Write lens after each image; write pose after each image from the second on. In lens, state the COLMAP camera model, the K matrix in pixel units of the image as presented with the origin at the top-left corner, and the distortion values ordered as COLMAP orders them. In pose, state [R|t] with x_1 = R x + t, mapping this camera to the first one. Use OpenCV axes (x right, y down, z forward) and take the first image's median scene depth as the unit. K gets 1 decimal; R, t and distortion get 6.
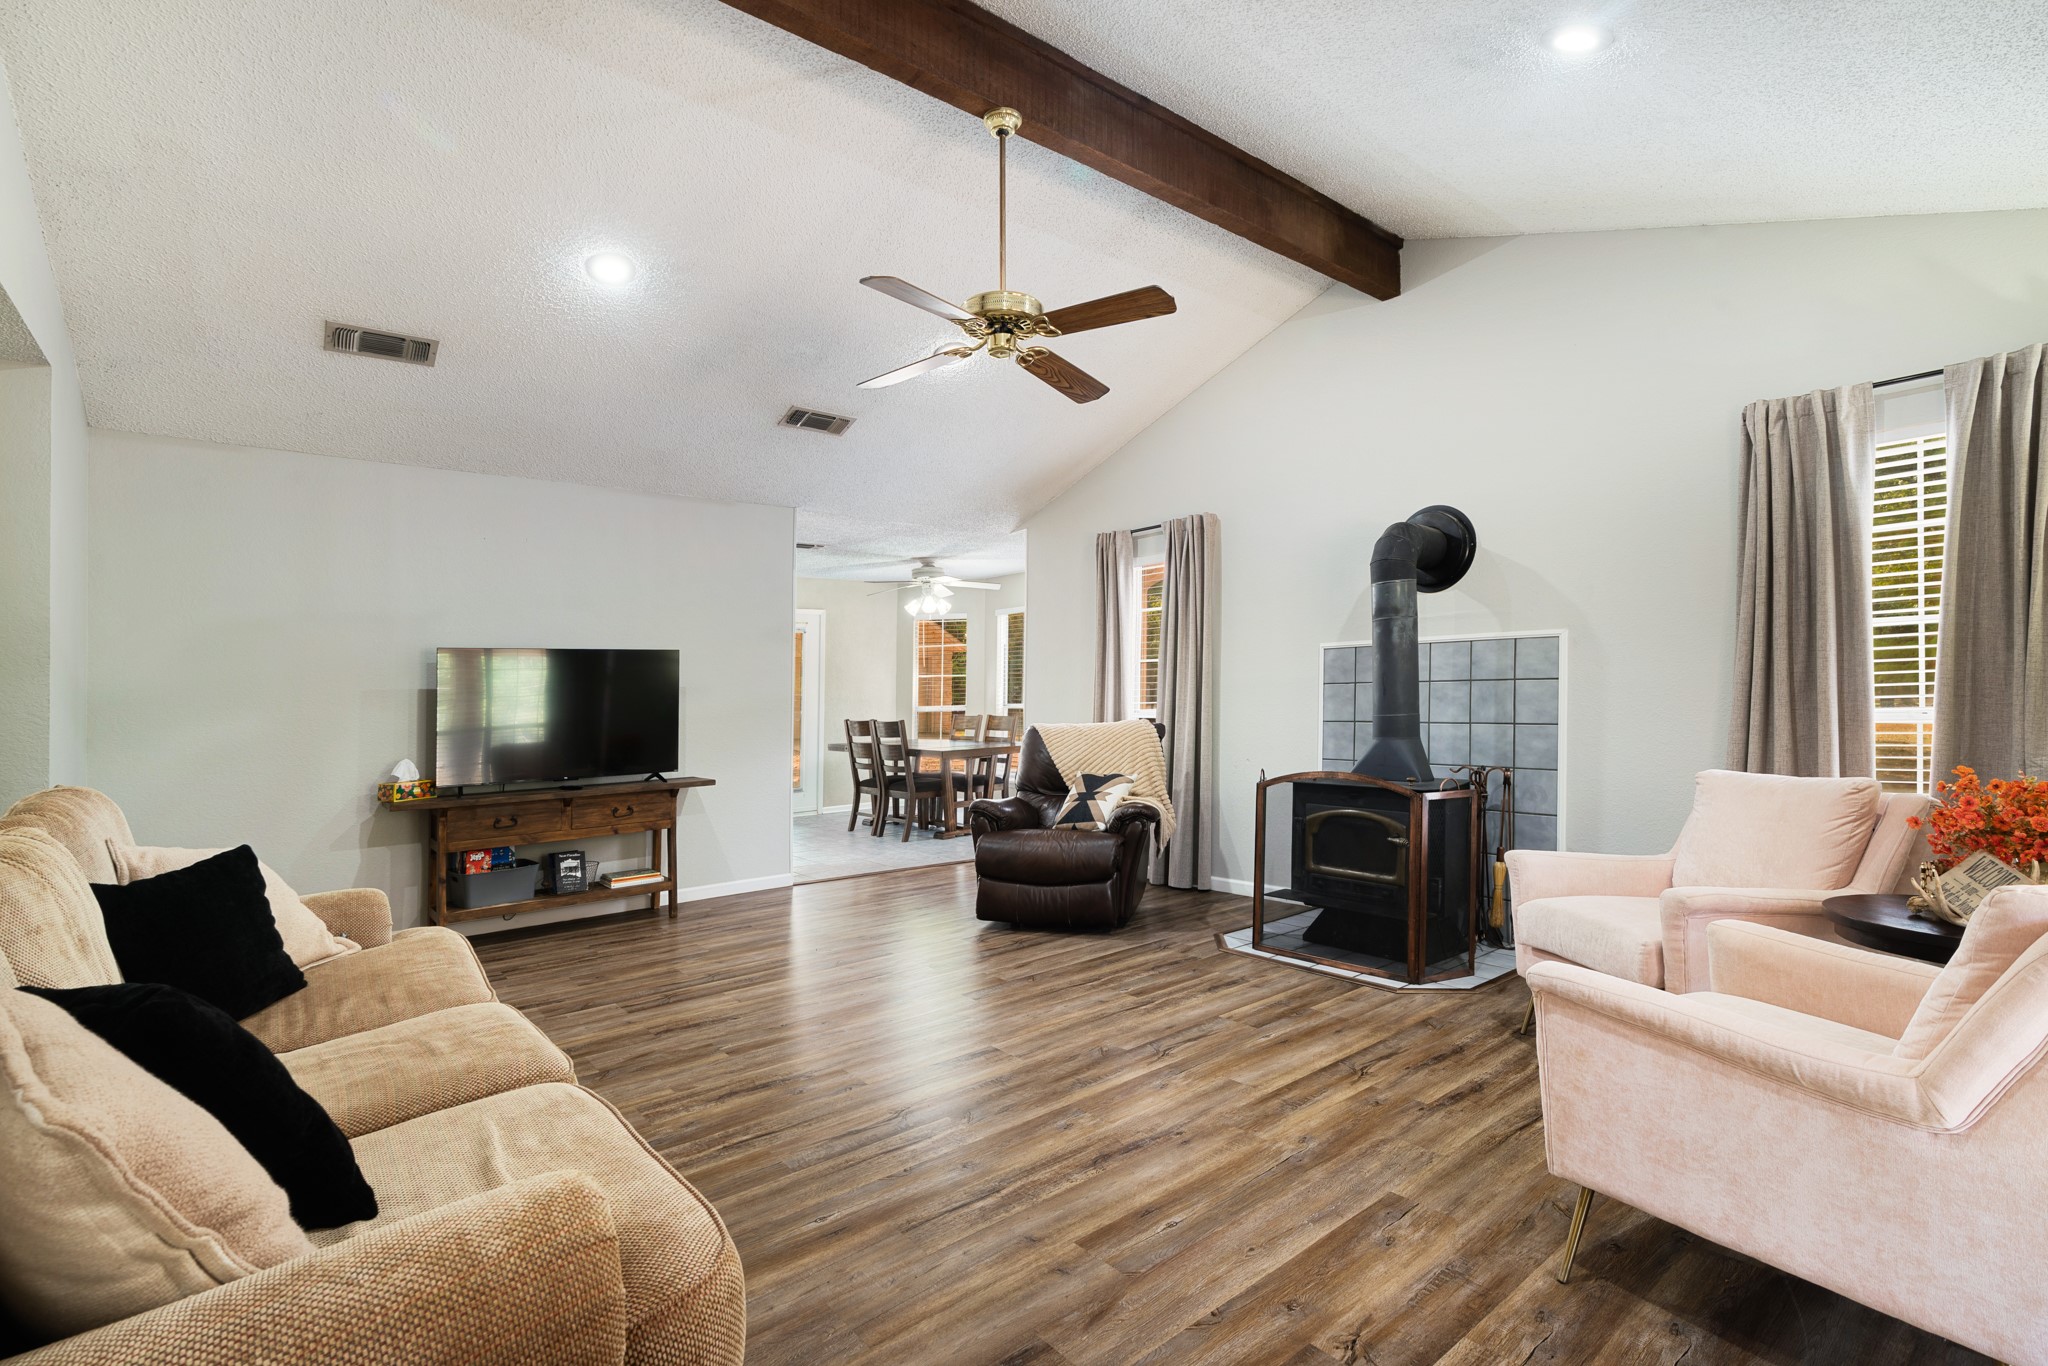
lens RADIAL K [[971.0, 0, 1024.0], [0, 971.0, 683.0], [0, 0, 1]] dist [-0.033269, -0.000087]
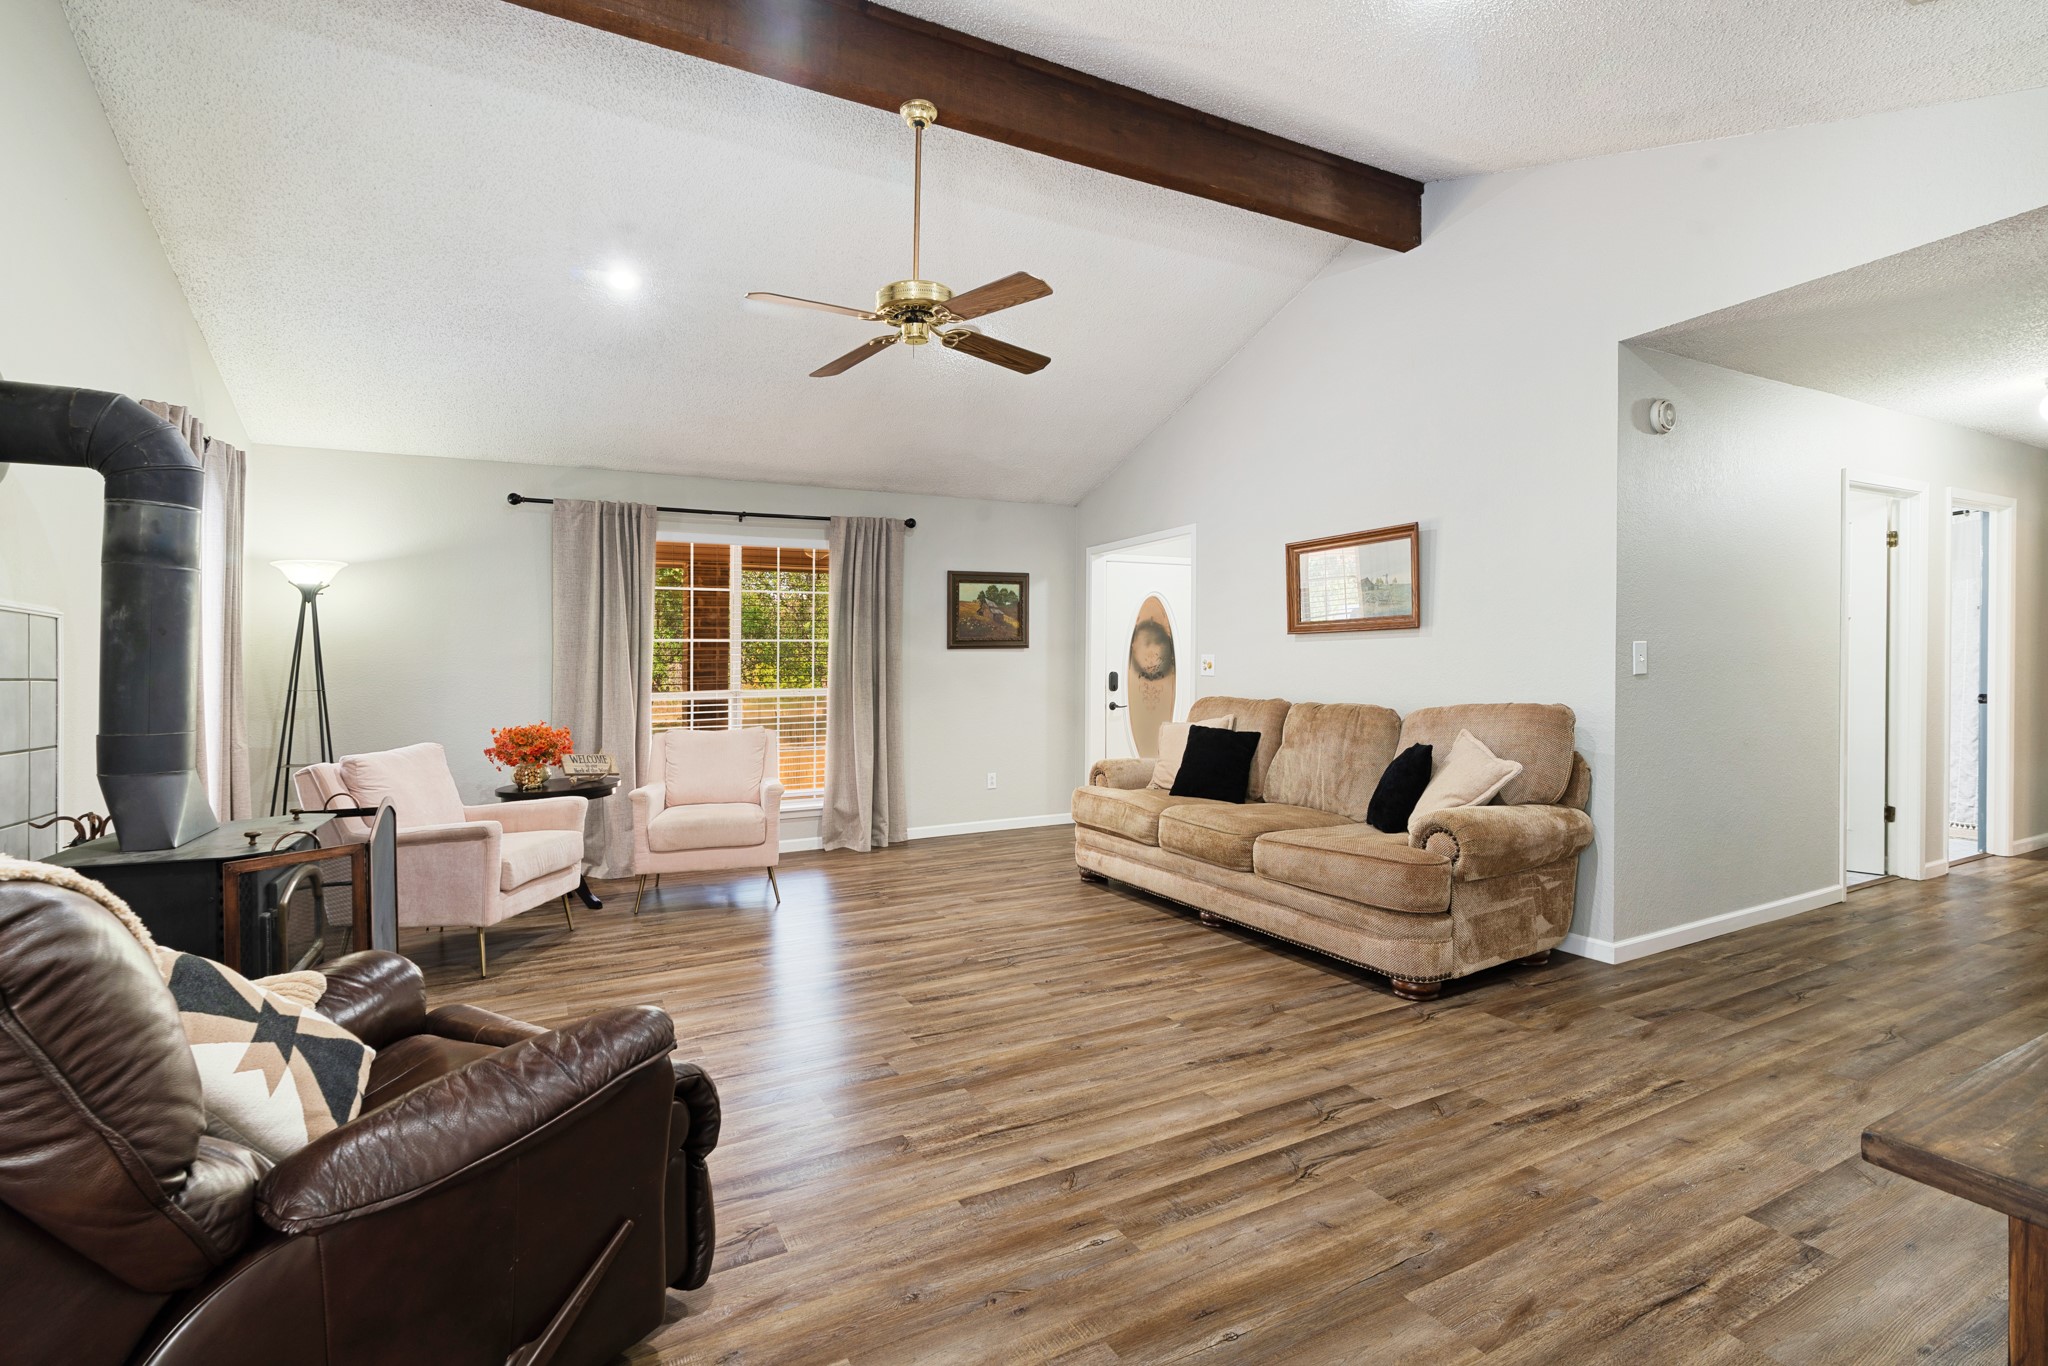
lens RADIAL K [[930.4, 0, 1024.0], [0, 930.4, 683.0], [0, 0, 1]] dist [-0.003698, 0.000265]
pose [[-0.979628, 0.035732, 0.197616, -0.358656], [0.036341, 0.999339, -0.000549, 0.032411], [-0.197505, 0.006643, -0.980279, 1.946955]]
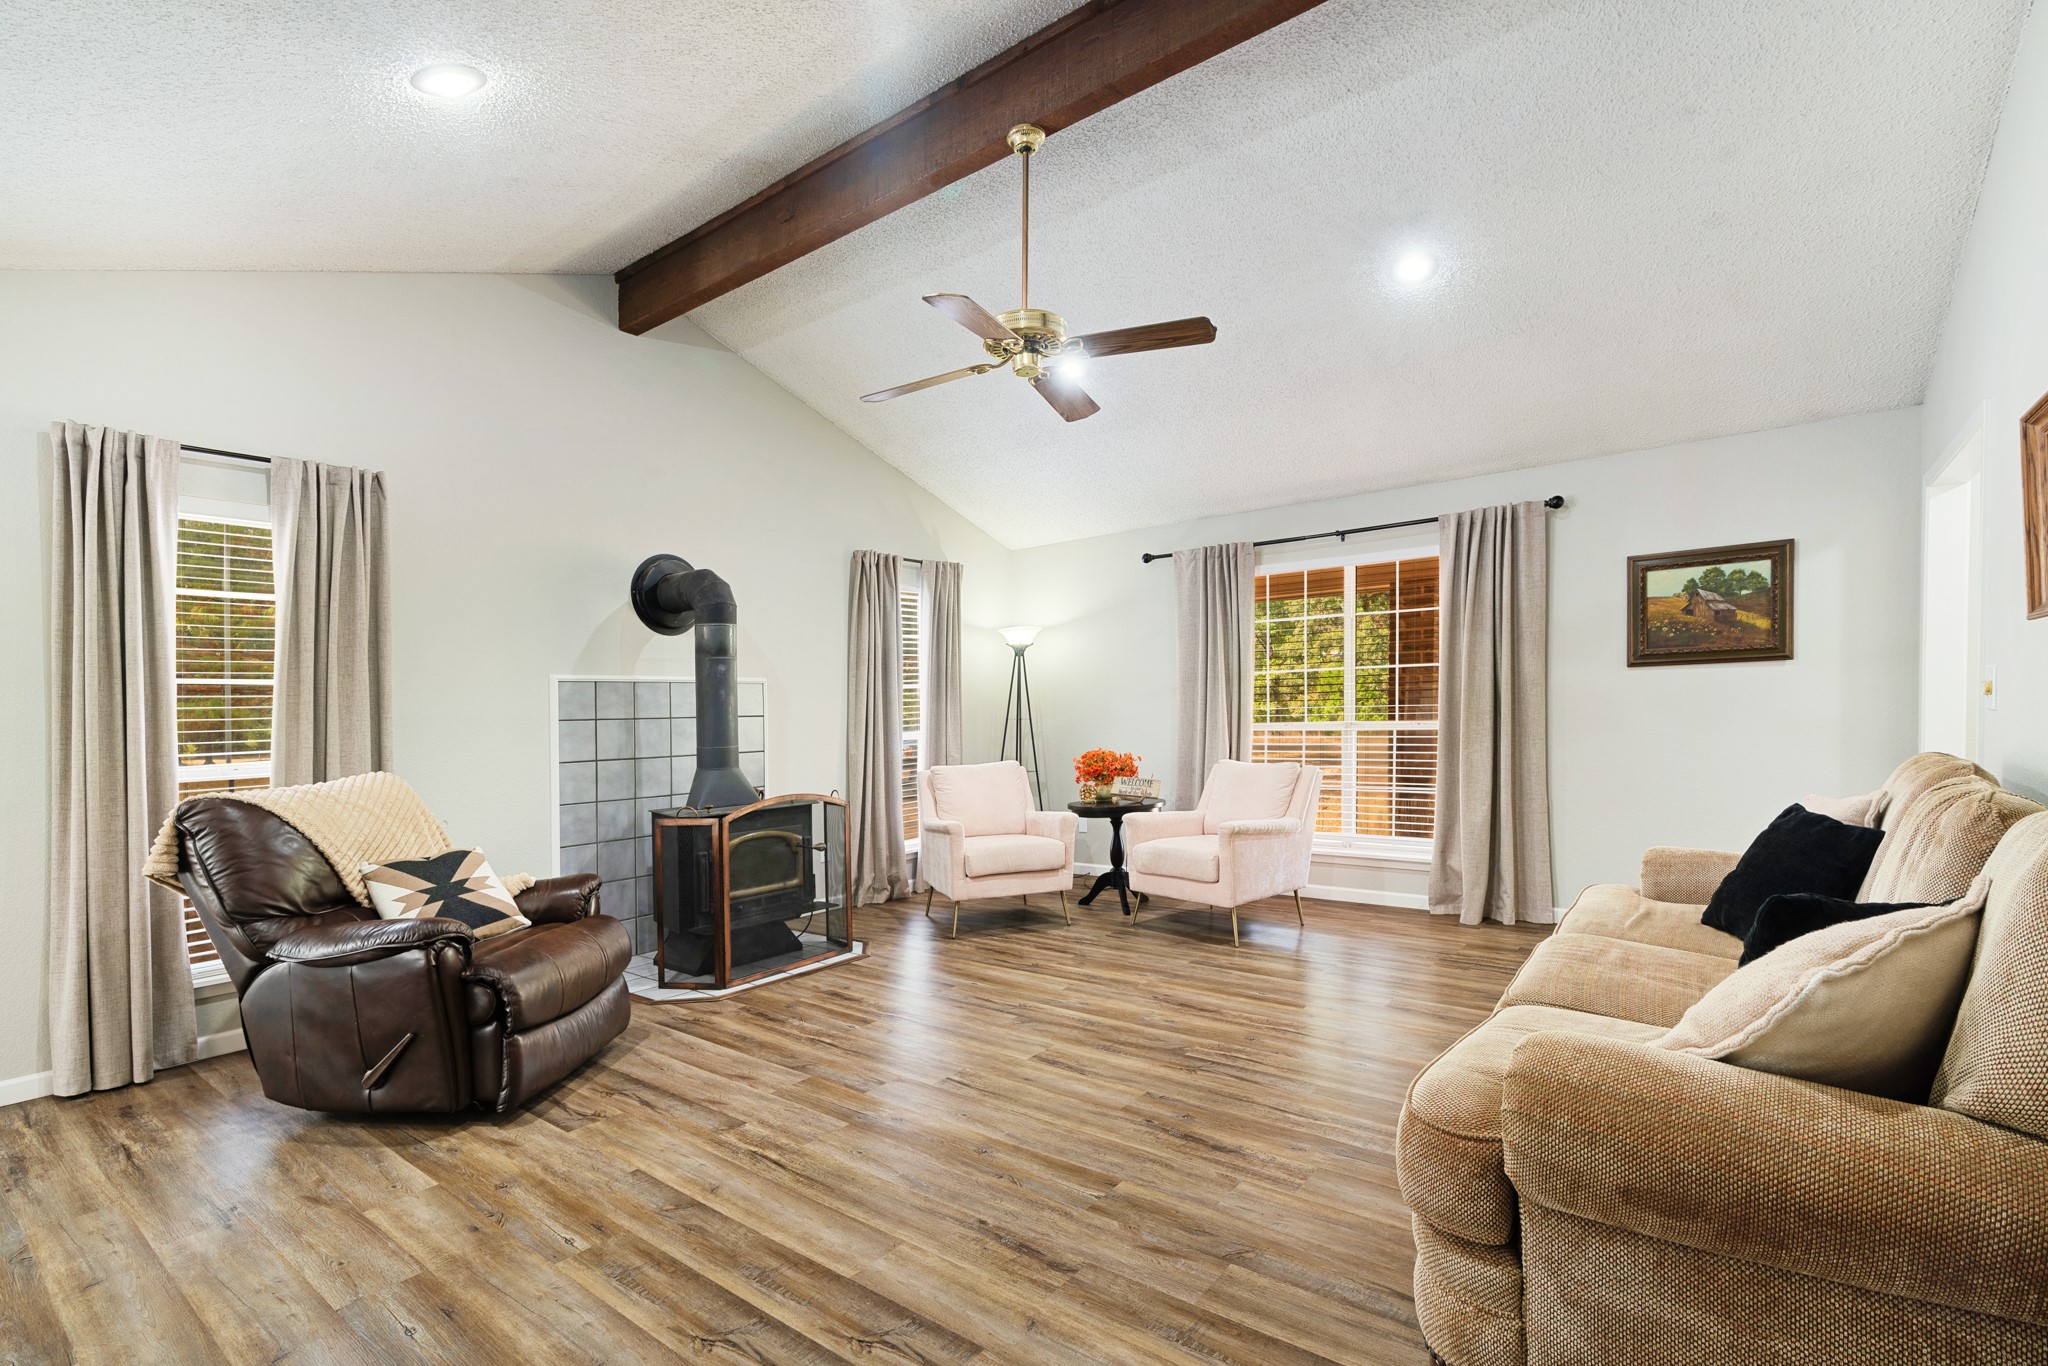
lens RADIAL K [[938.4, 0, 1035.3], [0, 938.4, 717.4], [0, 0, 1]] dist [-0.002895, 0.000092]
pose [[-0.236578, 0.021948, 0.971364, -0.991980], [0.019855, 0.999645, -0.017752, 0.035113], [-0.971410, 0.015087, -0.236930, 1.211157]]
